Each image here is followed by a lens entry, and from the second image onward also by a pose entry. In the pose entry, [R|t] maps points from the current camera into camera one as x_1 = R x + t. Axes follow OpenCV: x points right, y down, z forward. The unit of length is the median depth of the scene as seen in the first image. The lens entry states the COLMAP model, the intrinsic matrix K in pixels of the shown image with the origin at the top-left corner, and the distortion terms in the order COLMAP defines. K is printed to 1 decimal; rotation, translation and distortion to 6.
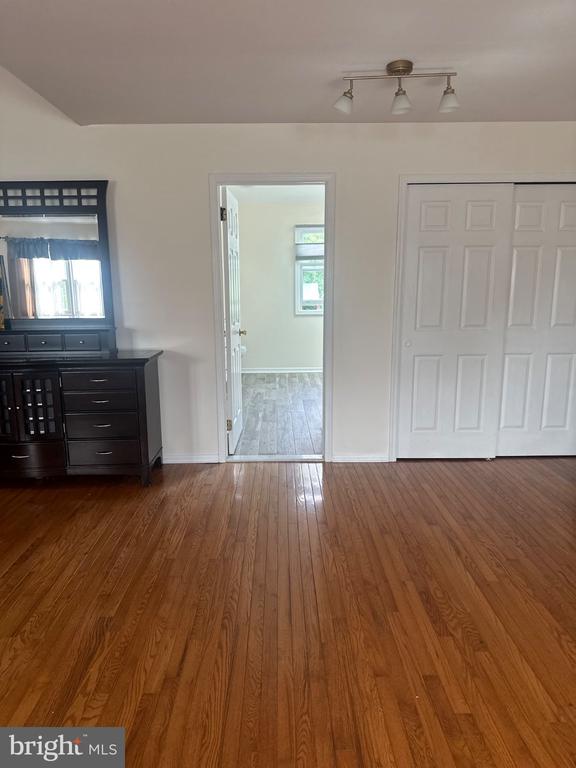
lens RADIAL K [[542.6, 0, 285.7], [0, 542.6, 387.9], [0, 0, 1]] dist [0.064439, -0.073324]
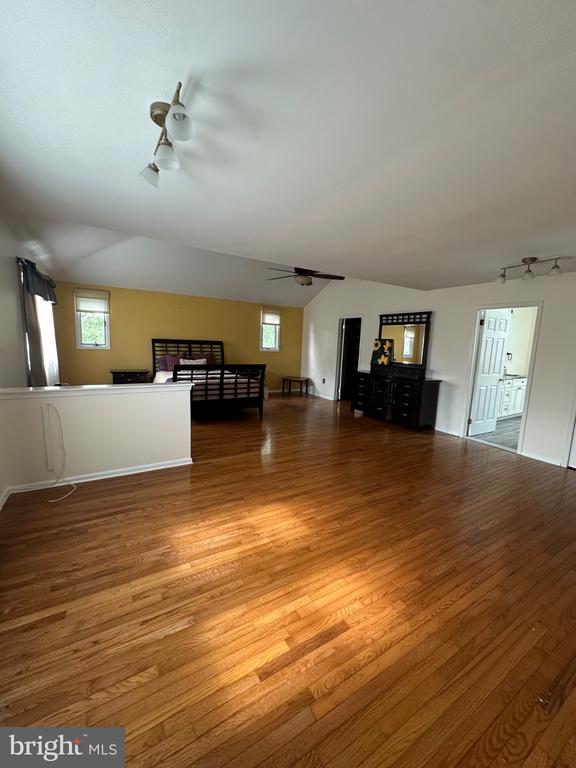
lens RADIAL K [[306.3, 0, 286.7], [0, 306.3, 385.1], [0, 0, 1]] dist [0.000110, 0.000344]
pose [[0.508935, 0.153016, -0.847096, 0.577142], [-0.213373, 0.975787, 0.048068, 0.030475], [0.833941, 0.156284, 0.529262, -0.253623]]
